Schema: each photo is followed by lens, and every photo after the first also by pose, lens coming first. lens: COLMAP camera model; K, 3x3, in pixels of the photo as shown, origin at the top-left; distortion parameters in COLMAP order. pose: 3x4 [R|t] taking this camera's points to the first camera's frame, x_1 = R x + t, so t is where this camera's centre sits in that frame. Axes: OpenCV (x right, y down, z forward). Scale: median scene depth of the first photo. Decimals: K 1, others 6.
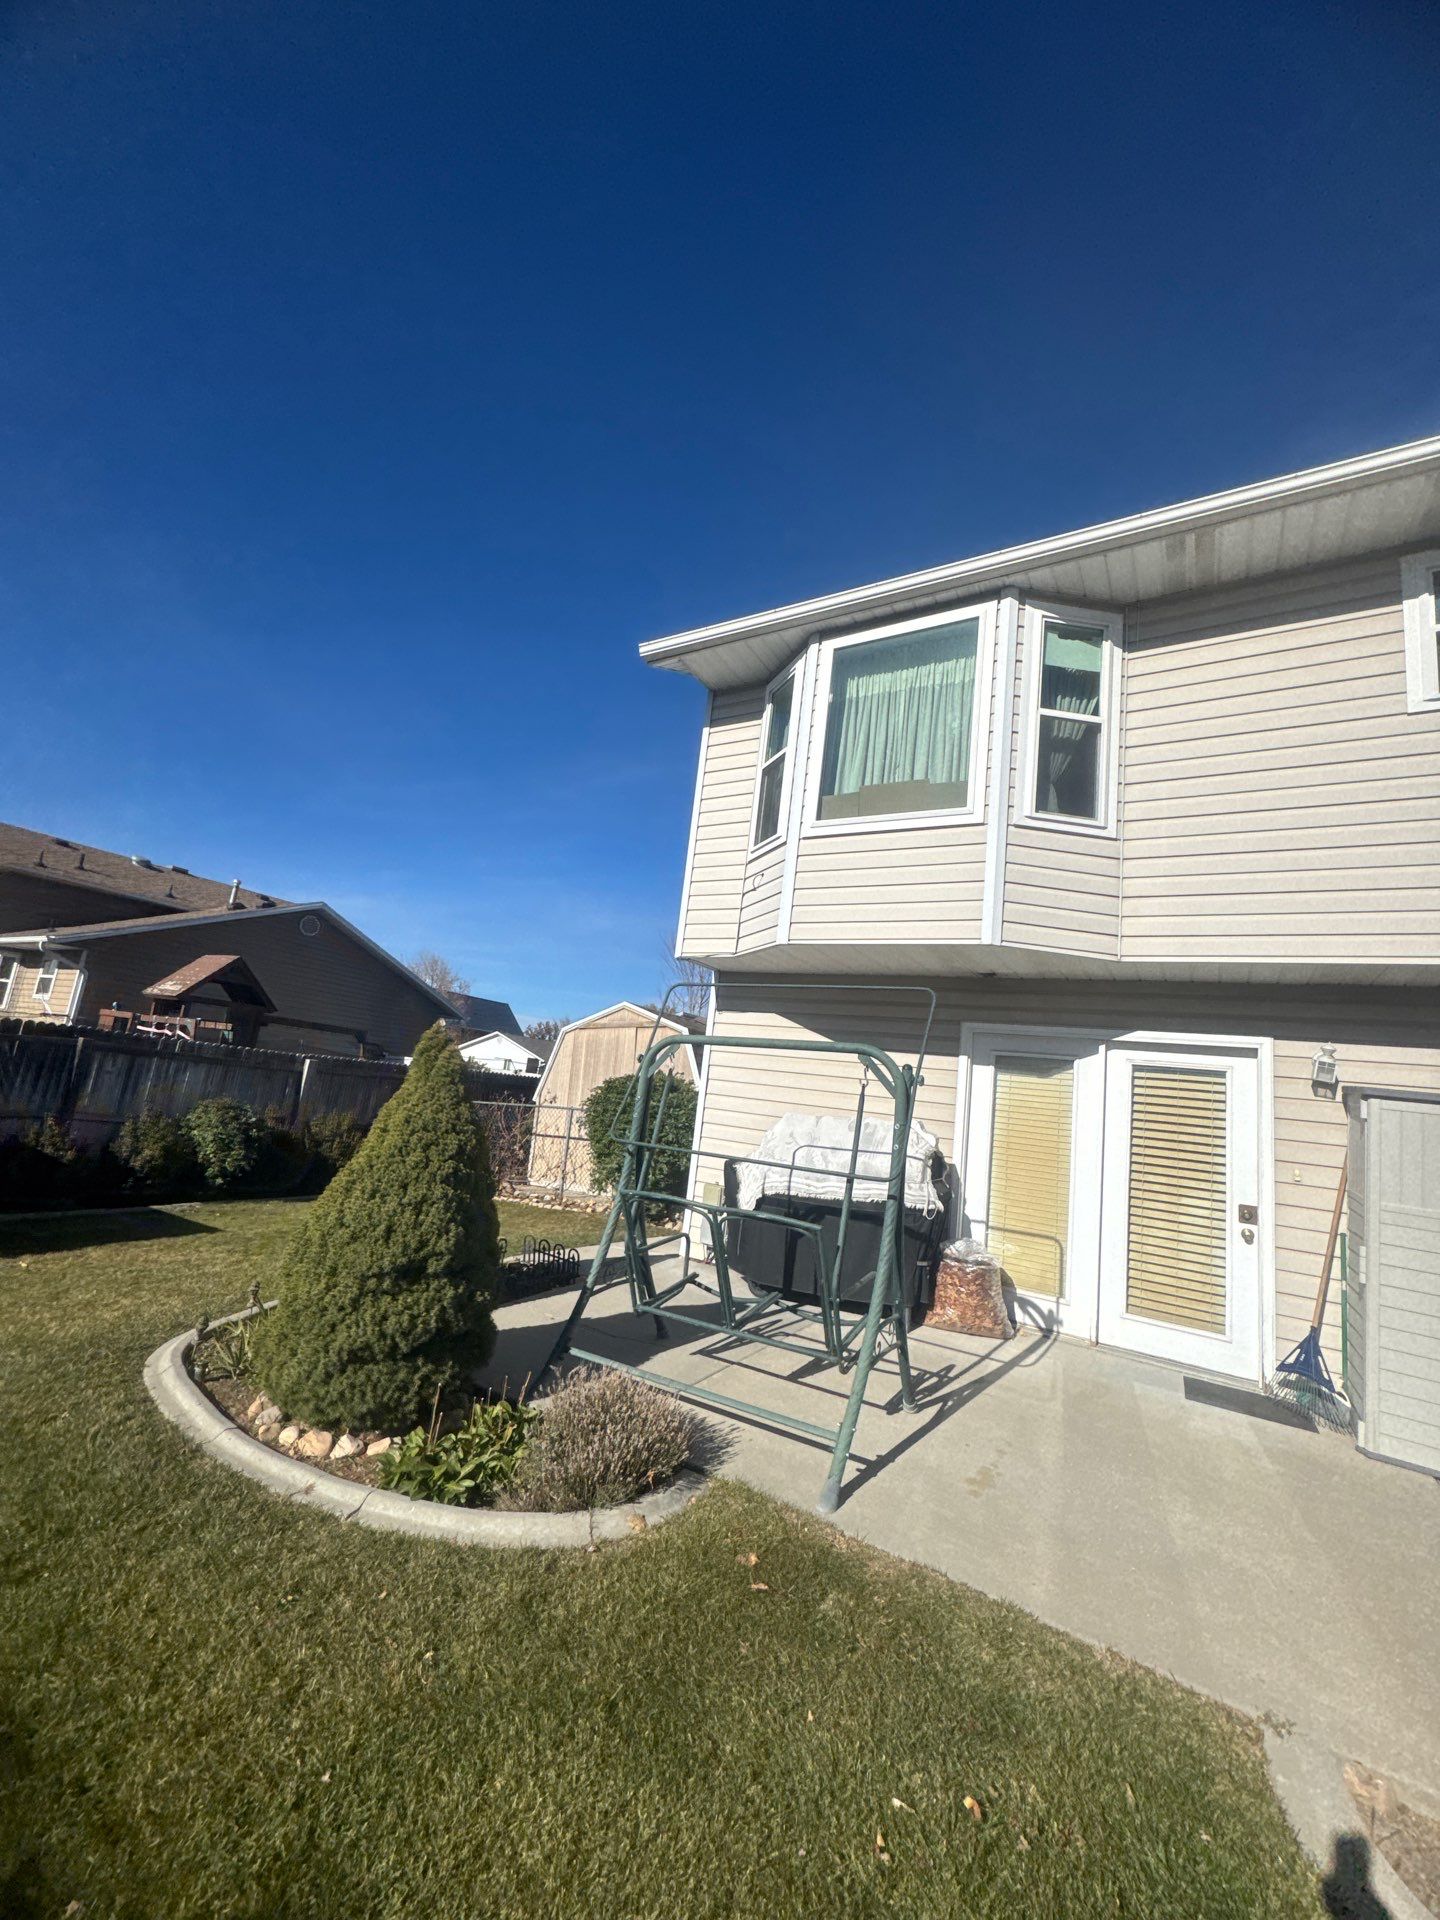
lens RADIAL K [[758.2, 0, 719.1], [0, 758.2, 960.8], [0, 0, 1]] dist [-0.001069, 0.000016]
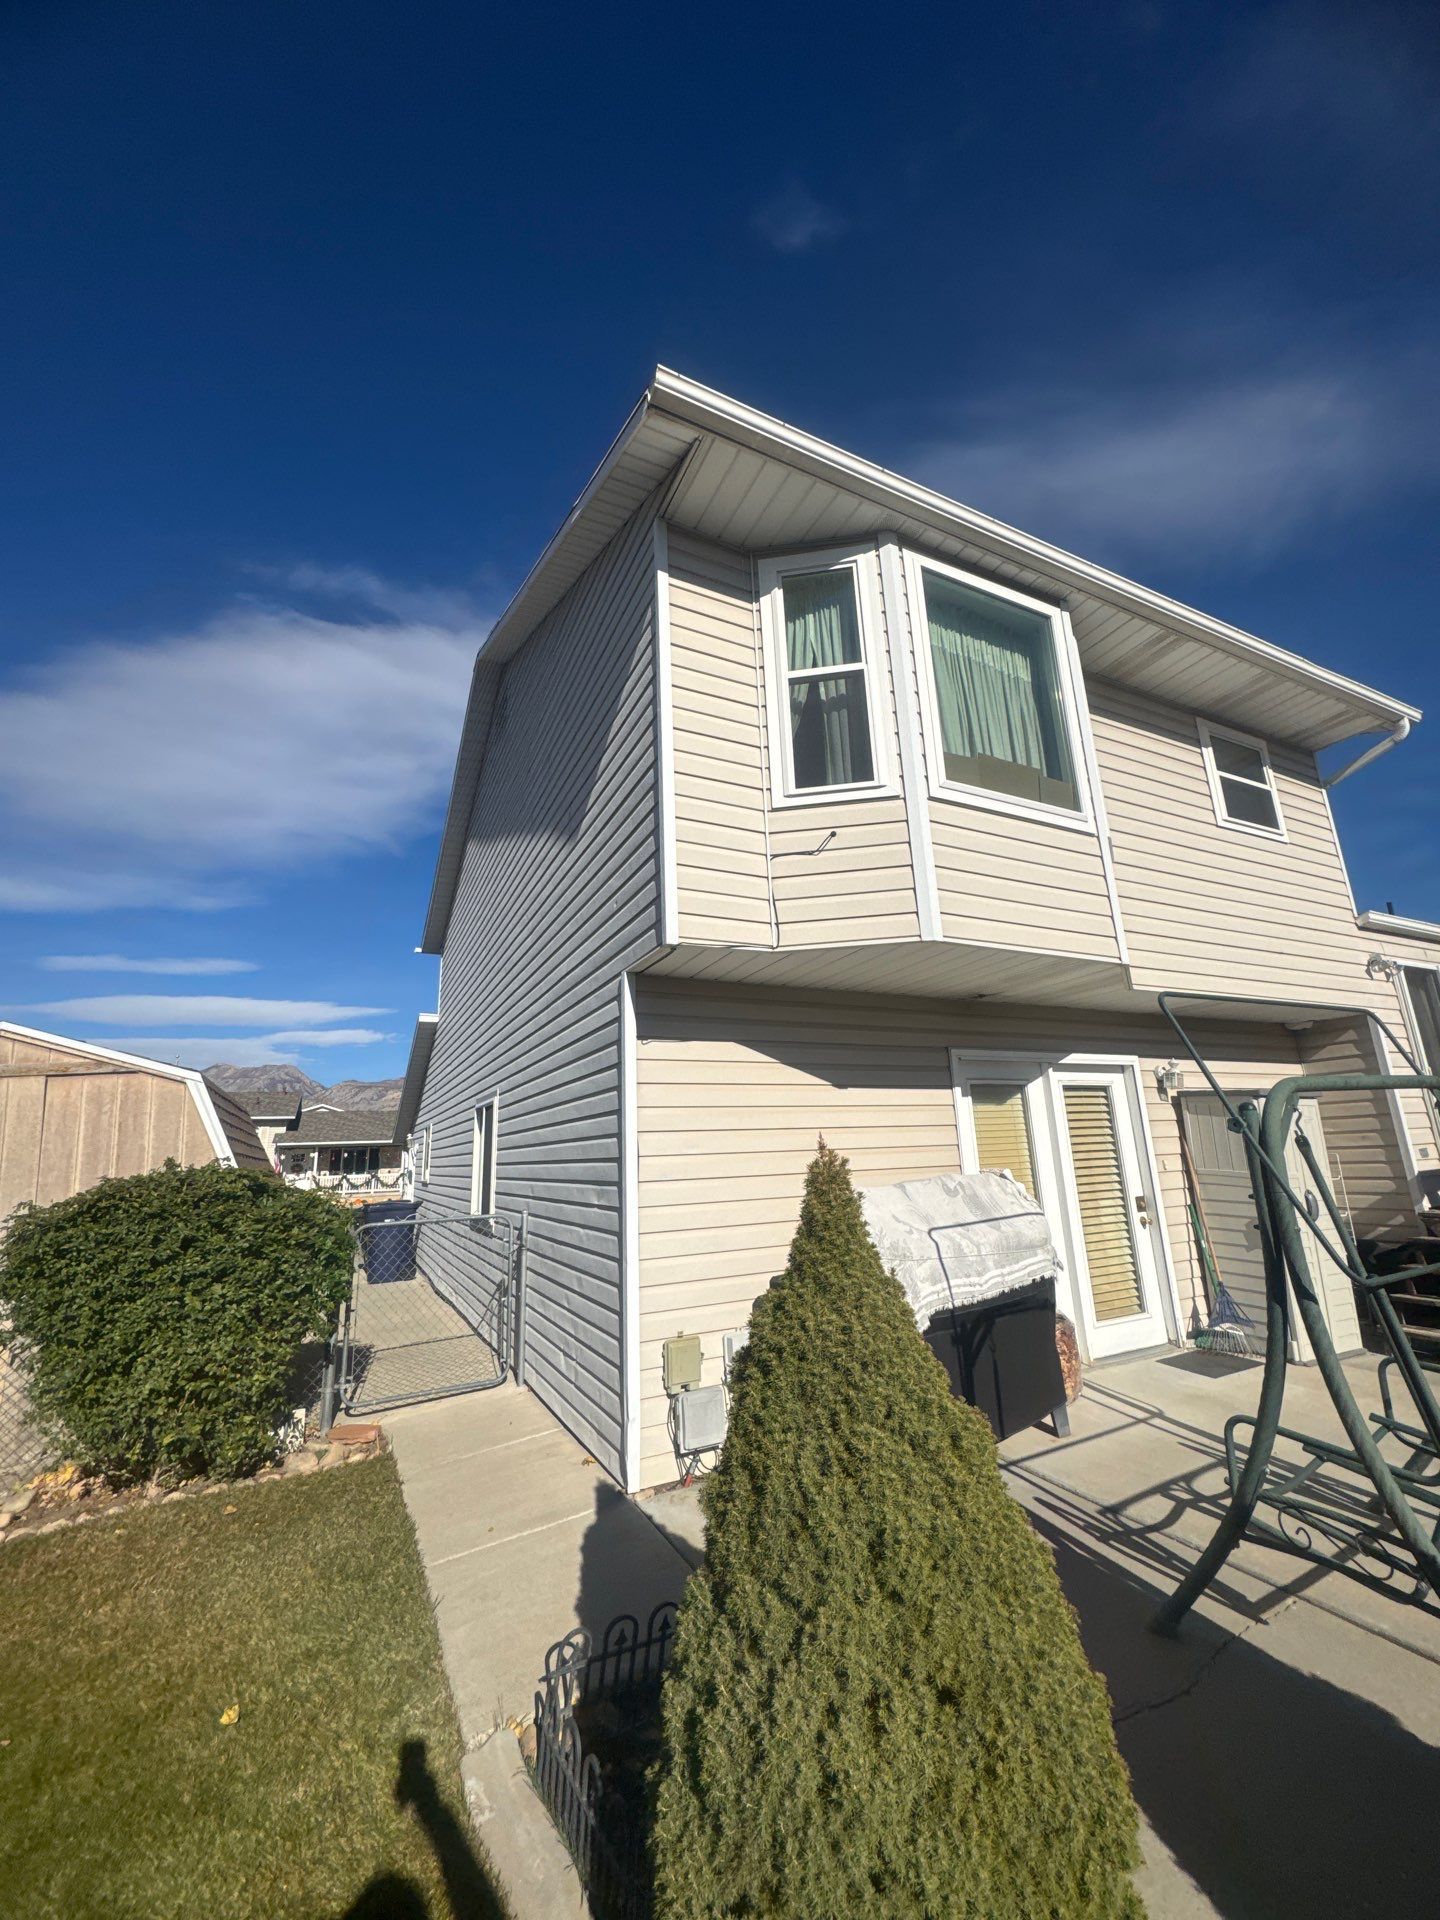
lens RADIAL K [[758.2, 0, 718.8], [0, 758.2, 961.1], [0, 0, 1]] dist [-0.001069, 0.000016]
pose [[0.529761, 0.076726, 0.844670, -0.642165], [-0.050052, 0.996992, -0.059171, 0.049555], [-0.846669, -0.010931, 0.532008, 0.846269]]
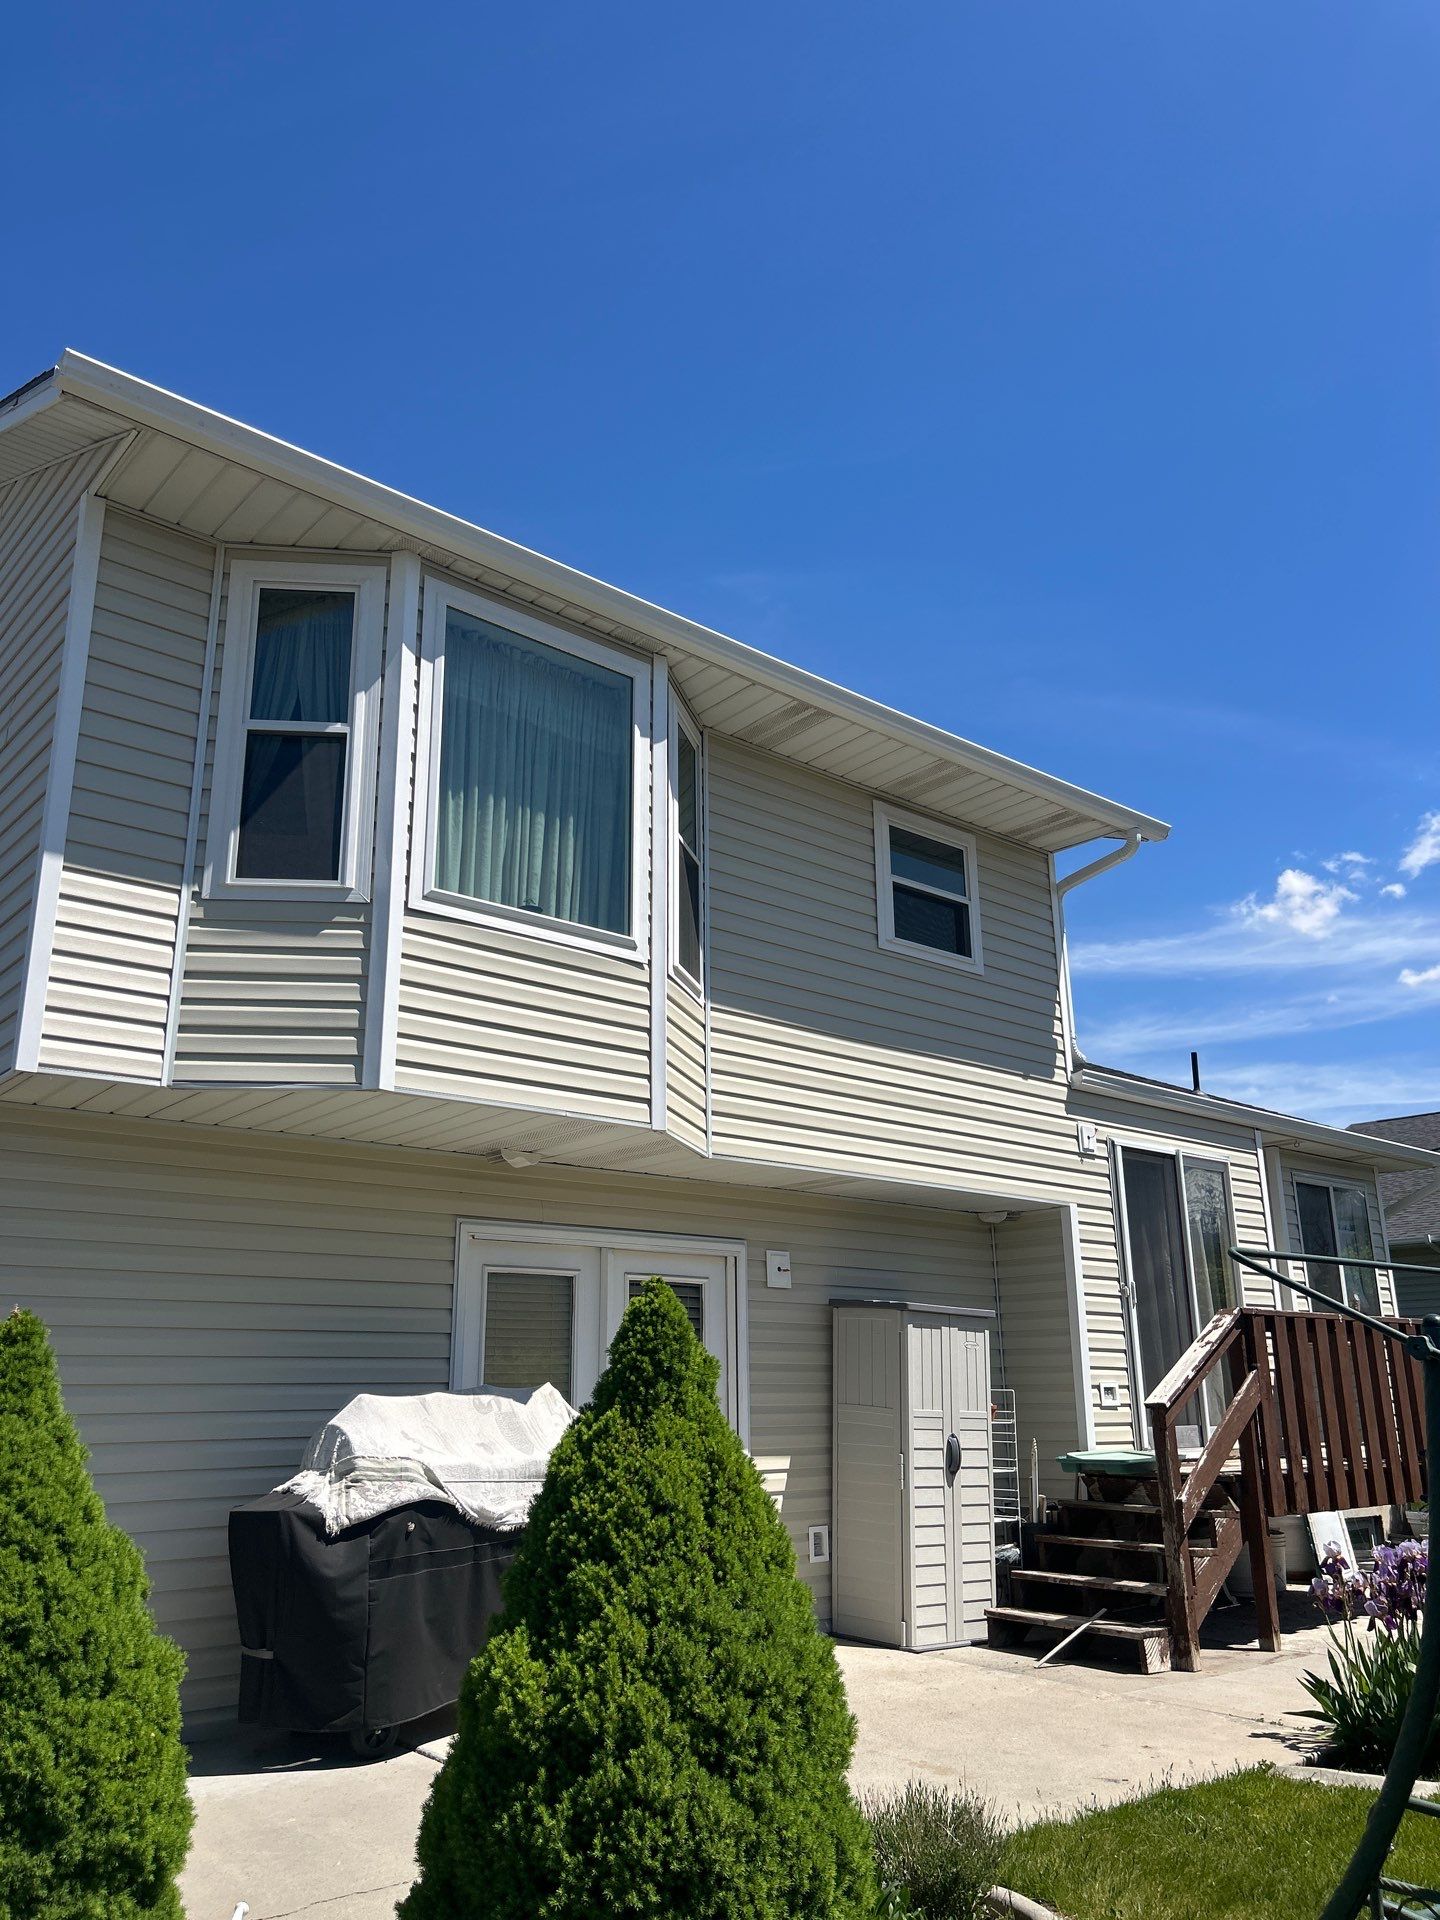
lens RADIAL K [[1425.7, 0, 713.2], [0, 1425.7, 951.9], [0, 0, 1]] dist [0.084934, -0.005161]
pose [[0.313537, 0.160324, 0.935944, -0.908292], [-0.121003, 0.984354, -0.128081, -0.020573], [-0.941835, -0.073094, 0.328031, 0.446702]]
